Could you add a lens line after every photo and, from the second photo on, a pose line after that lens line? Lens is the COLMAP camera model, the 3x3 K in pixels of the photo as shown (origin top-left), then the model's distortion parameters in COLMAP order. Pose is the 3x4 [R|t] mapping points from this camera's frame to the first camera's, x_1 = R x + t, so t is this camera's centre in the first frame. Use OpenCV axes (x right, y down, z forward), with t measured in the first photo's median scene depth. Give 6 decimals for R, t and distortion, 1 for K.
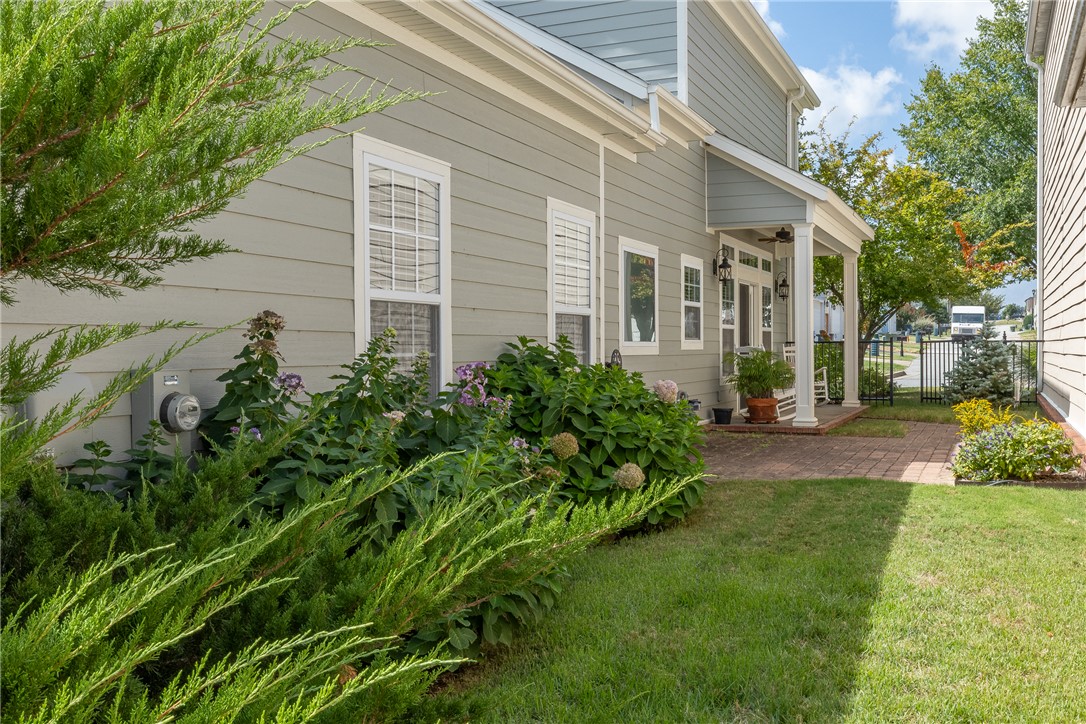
lens RADIAL K [[1045.3, 0, 542.1], [0, 1045.3, 359.9], [0, 0, 1]] dist [-0.009436, 0.000000]
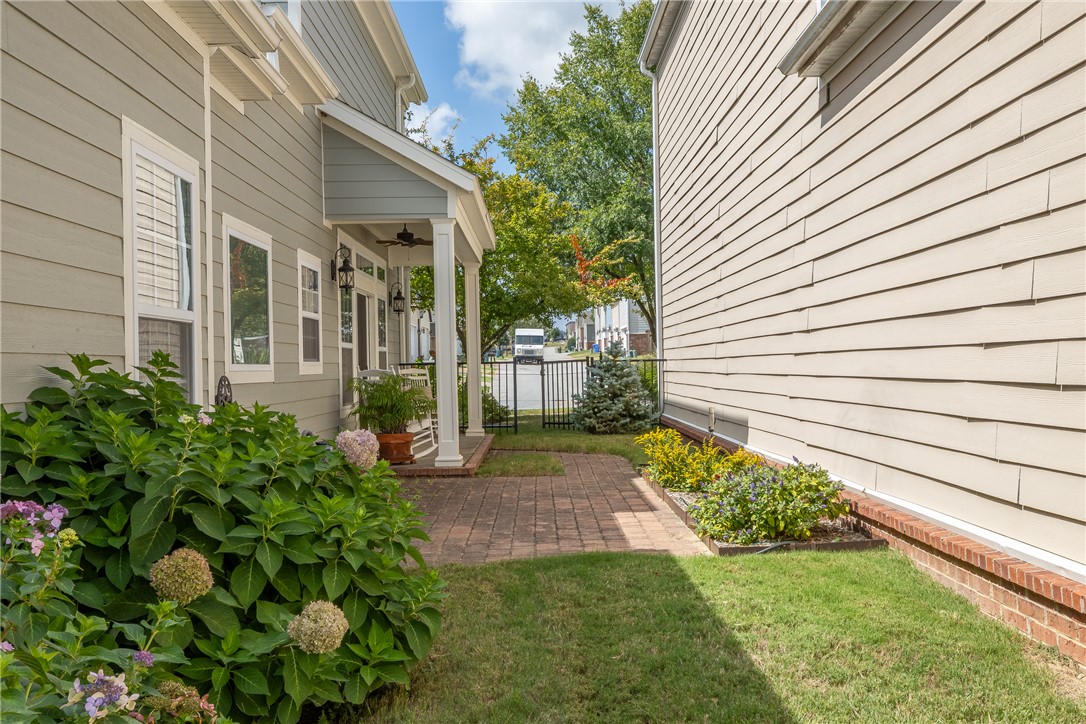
lens RADIAL K [[1045.3, 0, 544.3], [0, 1045.3, 365.7], [0, 0, 1]] dist [-0.009436, 0.000000]
pose [[0.915796, -0.009883, 0.401523, -0.008255], [0.016445, 0.999782, -0.012901, -0.003251], [-0.401308, 0.018418, 0.915758, 0.217947]]
